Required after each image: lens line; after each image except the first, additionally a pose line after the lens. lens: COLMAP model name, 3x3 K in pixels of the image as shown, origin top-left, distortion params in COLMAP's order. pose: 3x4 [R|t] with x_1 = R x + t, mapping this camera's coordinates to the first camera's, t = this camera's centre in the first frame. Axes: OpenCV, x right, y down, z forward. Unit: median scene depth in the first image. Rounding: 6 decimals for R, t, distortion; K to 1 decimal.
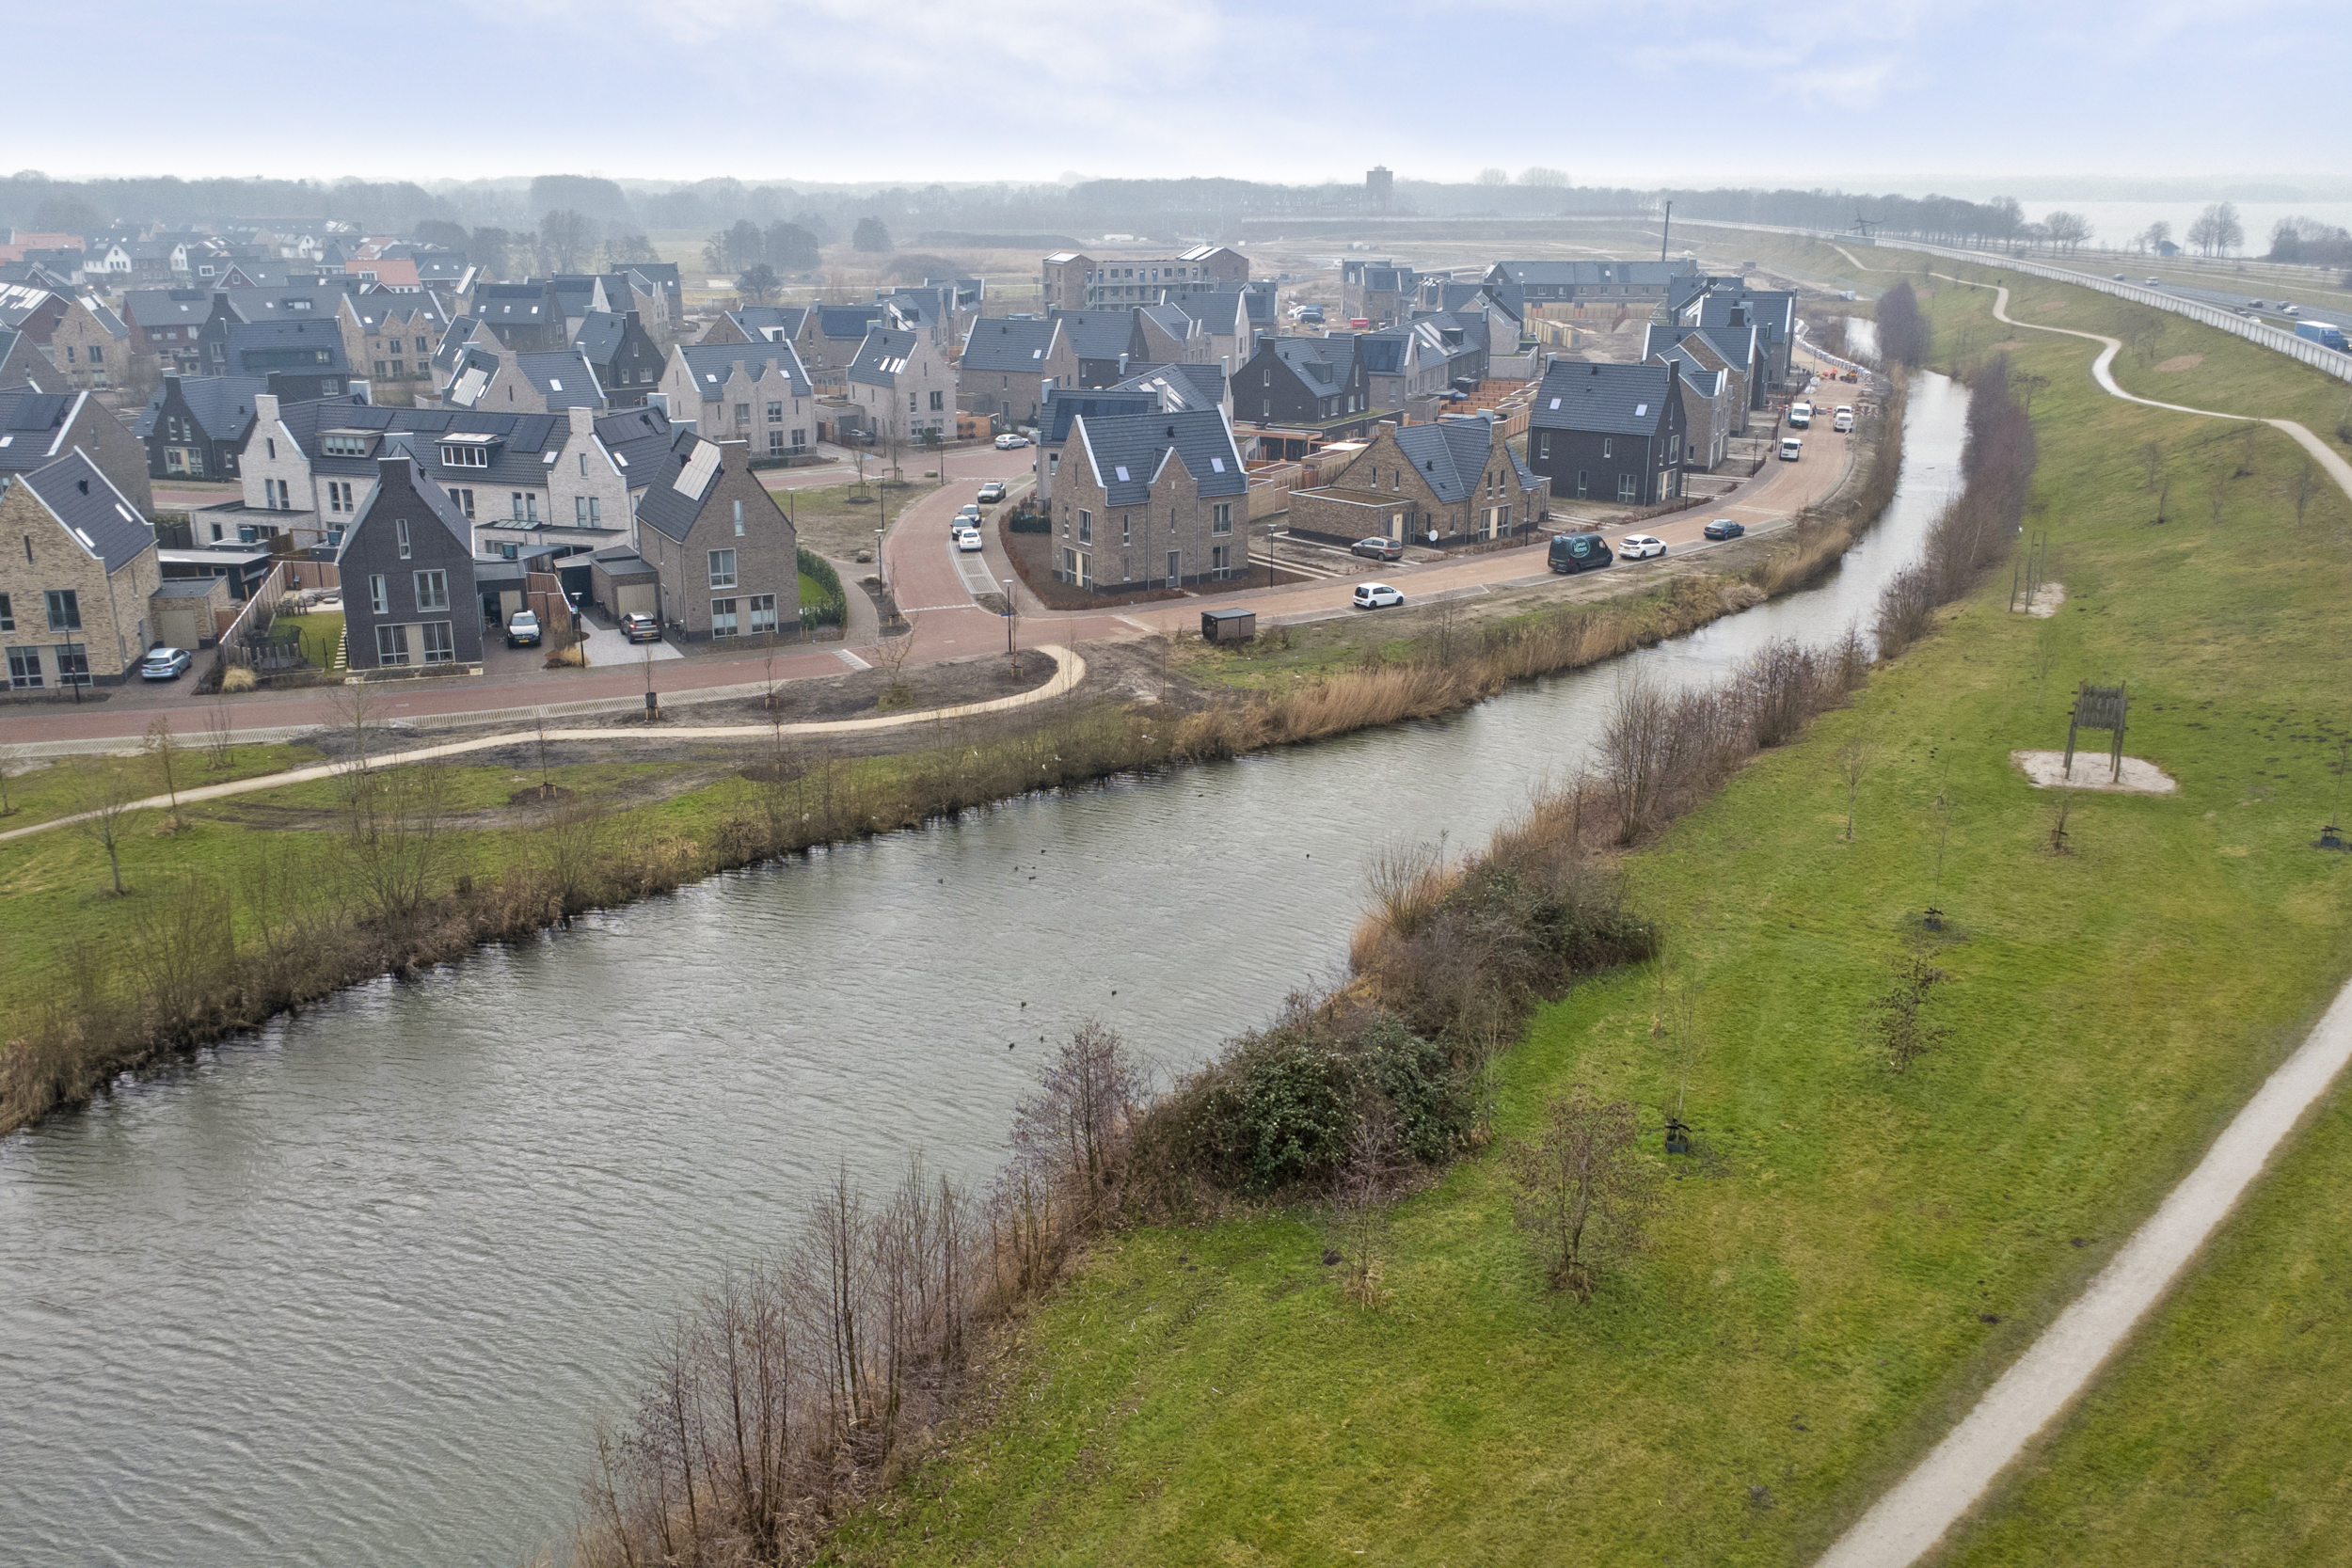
lens RADIAL K [[2017.5, 0, 1176.0], [0, 2017.5, 784.0], [0, 0, 1]] dist [0.000640, 0.001407]
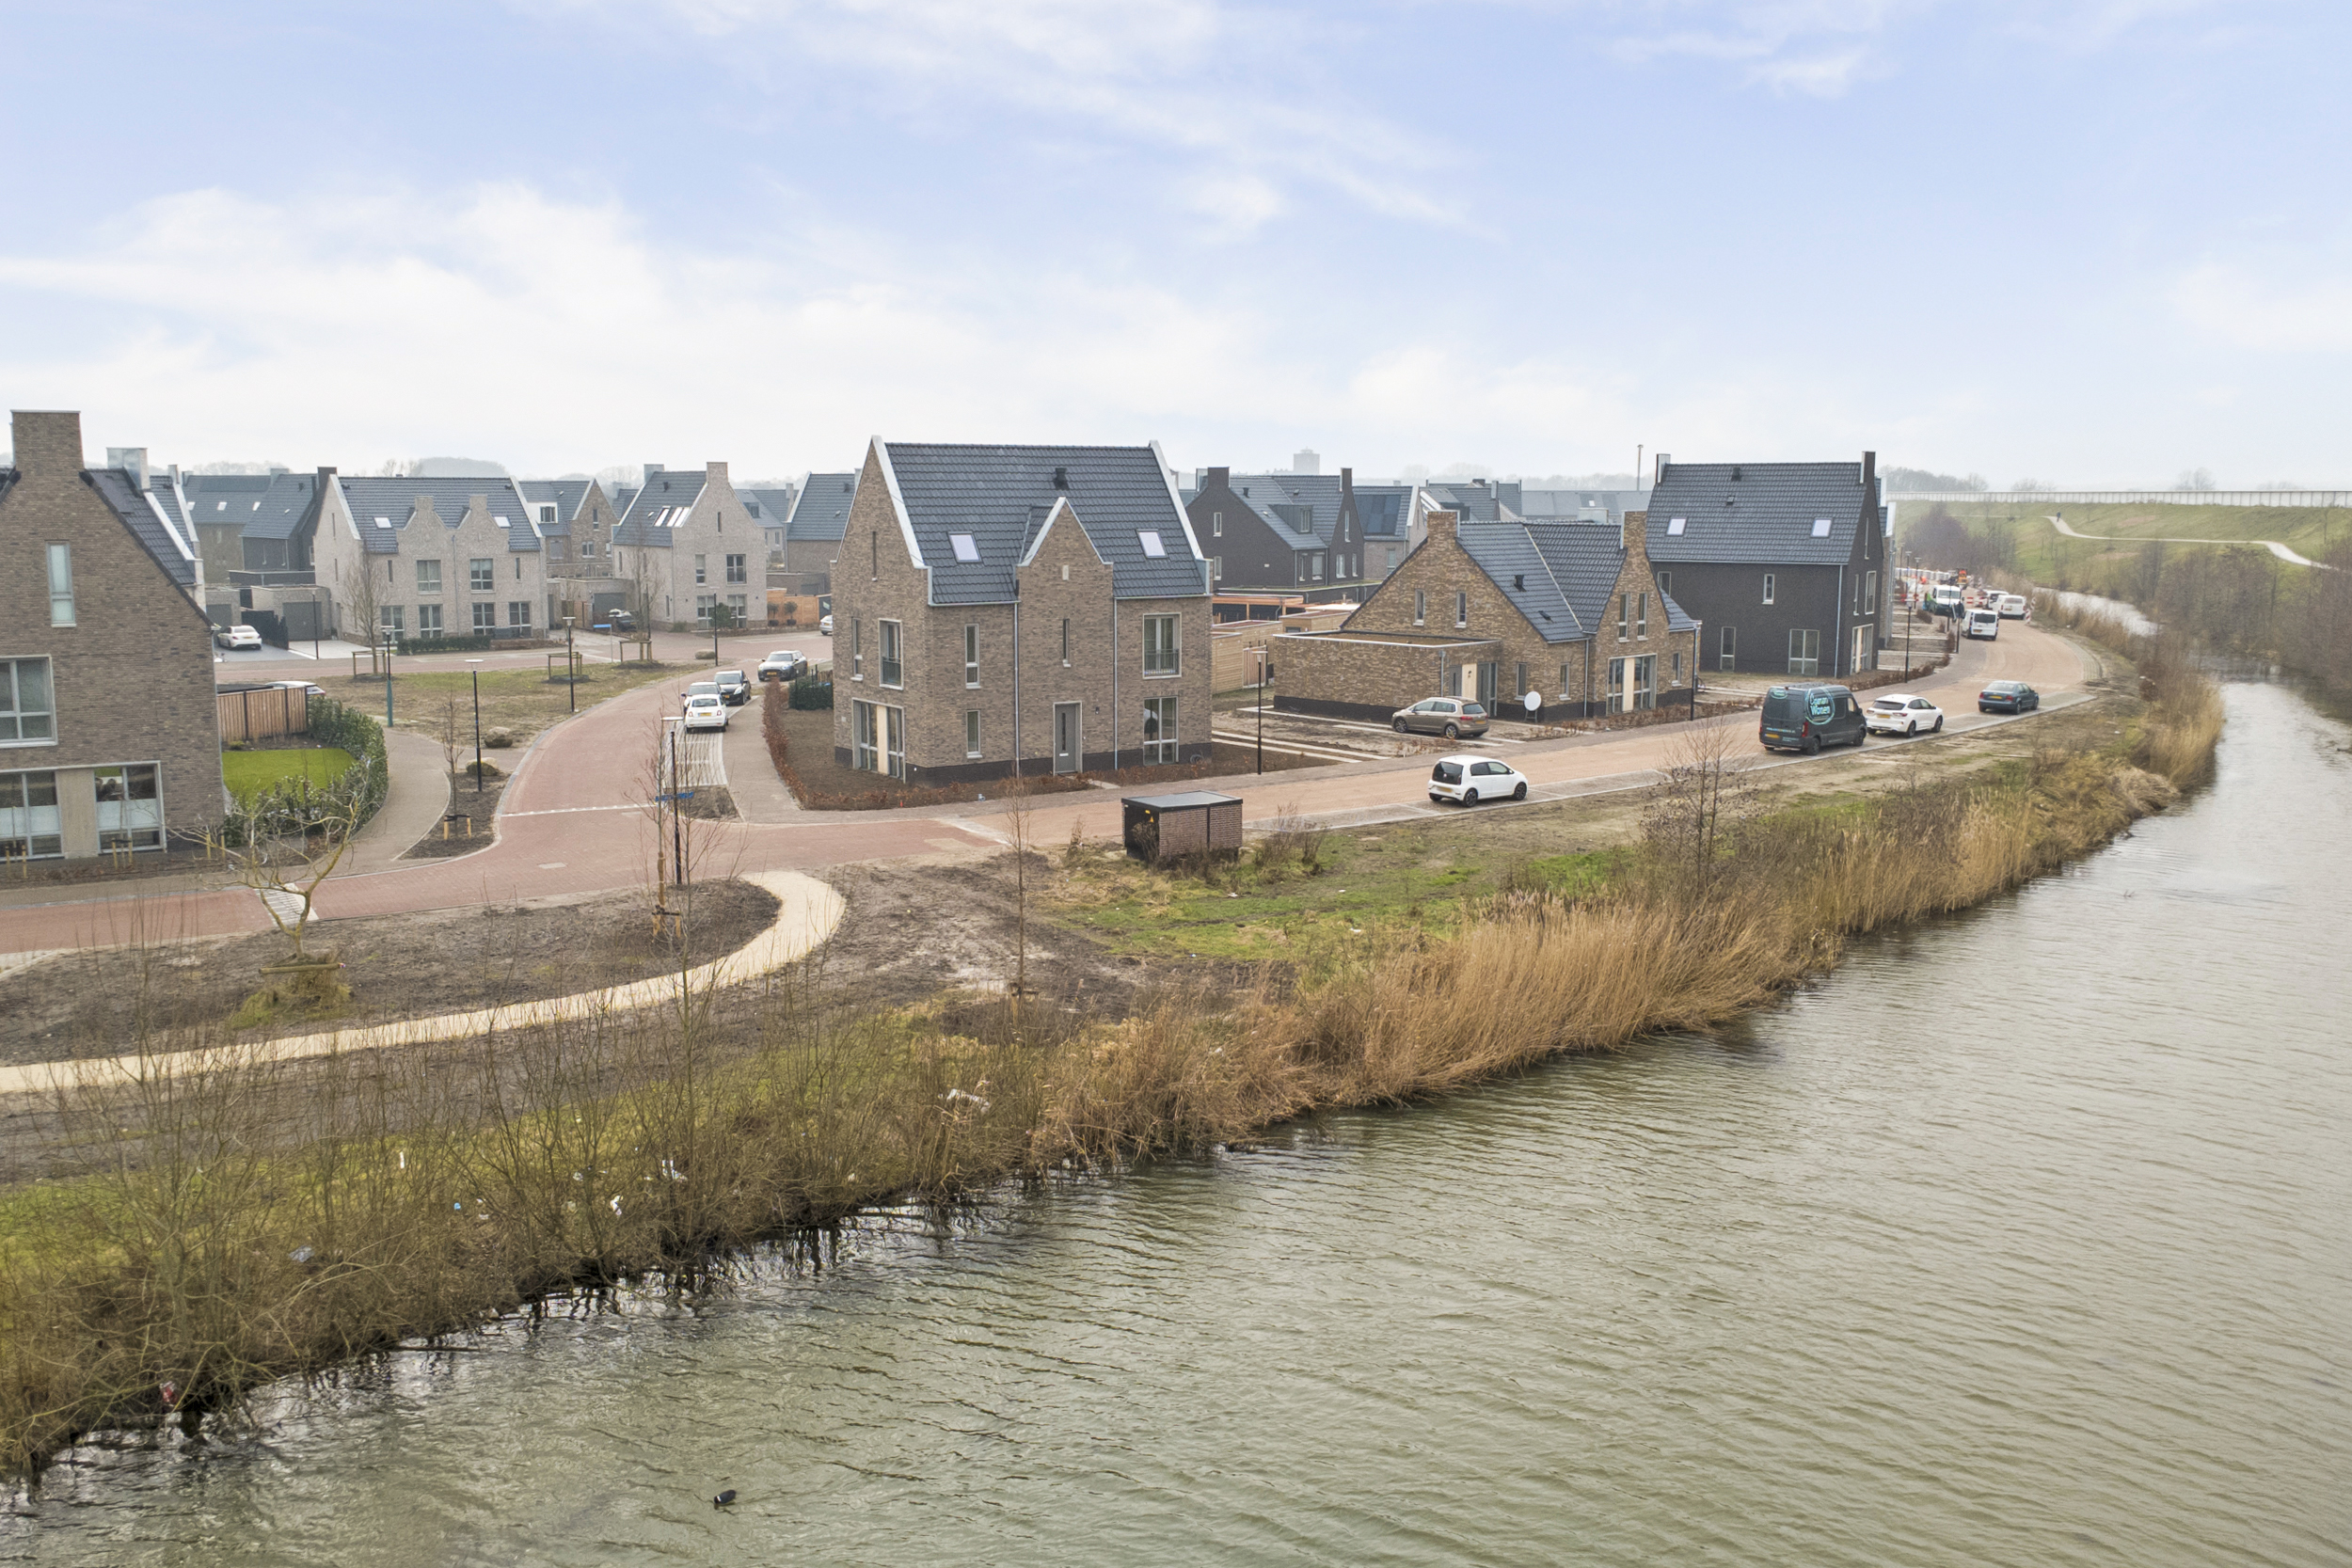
lens RADIAL K [[2017.5, 0, 1176.0], [0, 2017.5, 784.0], [0, 0, 1]] dist [0.000640, 0.001407]
pose [[0.999262, -0.007242, 0.037712, 0.006953], [0.012854, 0.988485, -0.150775, -0.018273], [-0.036185, 0.151148, 0.987849, 0.505729]]
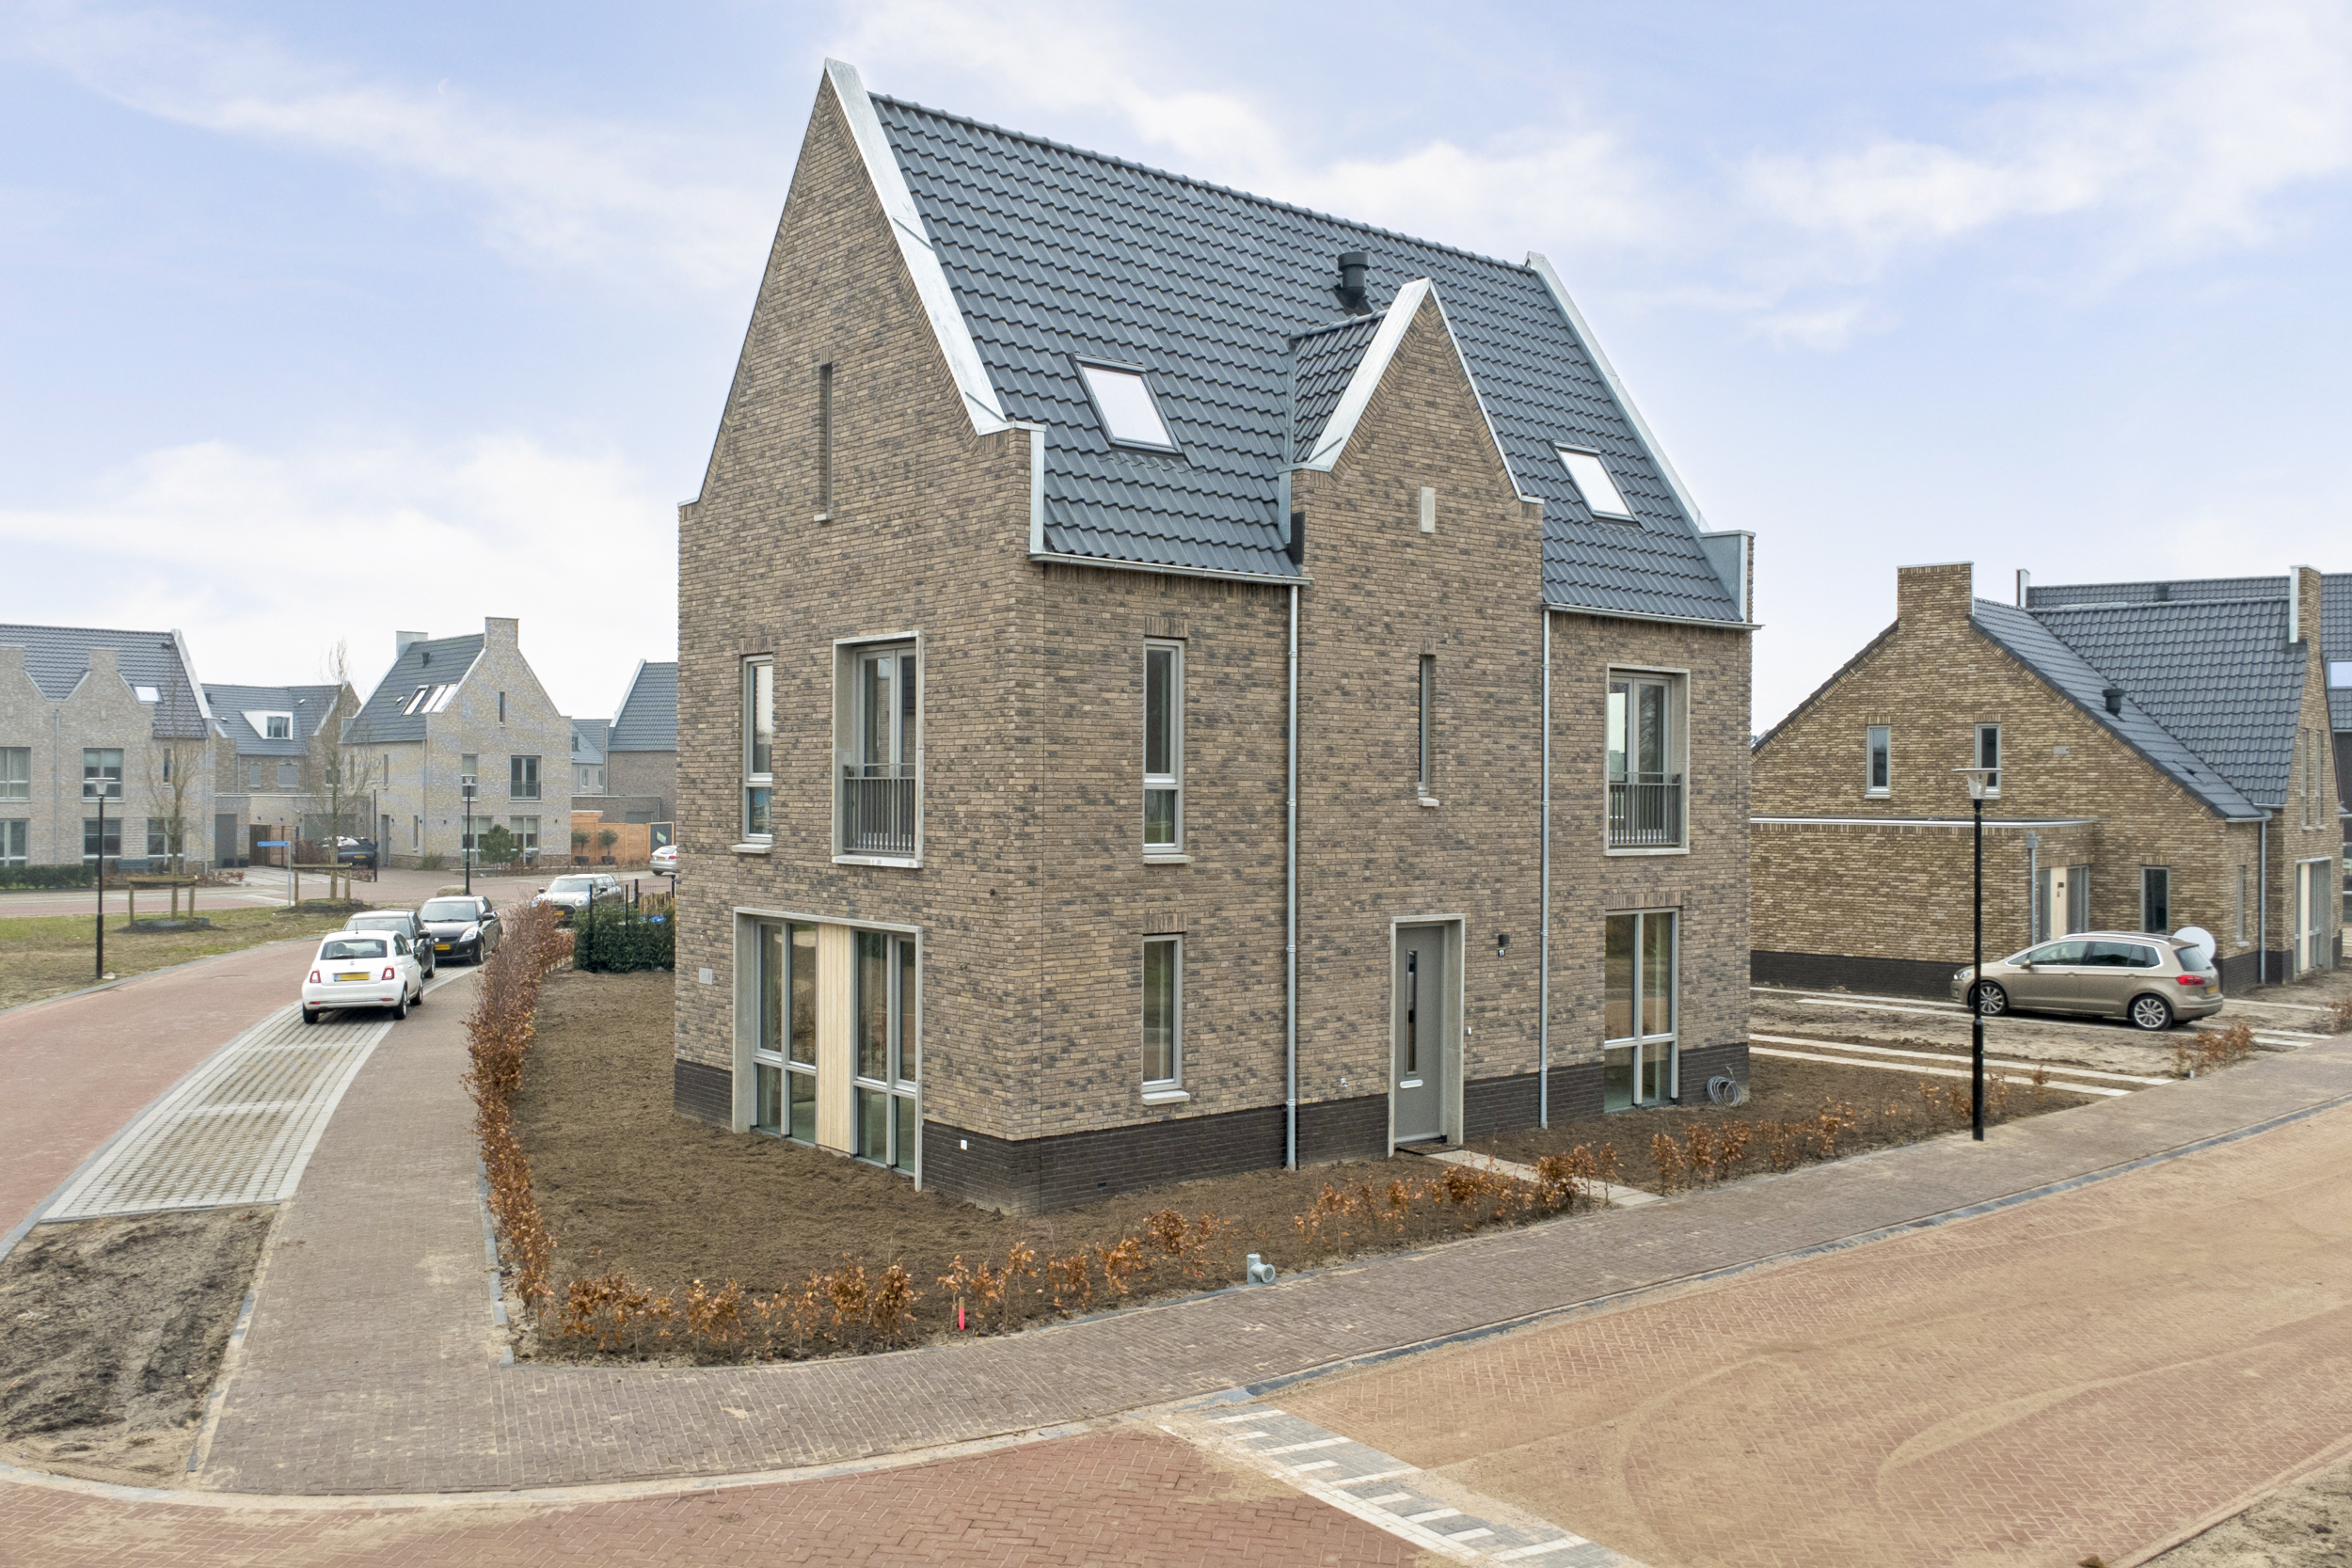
lens RADIAL K [[1978.4, 0, 1176.0], [0, 1978.4, 784.0], [0, 0, 1]] dist [0.009084, 0.003428]
pose [[0.992645, 0.003892, 0.120999, -0.040900], [0.031766, 0.956088, -0.291352, -0.081318], [-0.116820, 0.293053, 0.948933, 0.860216]]
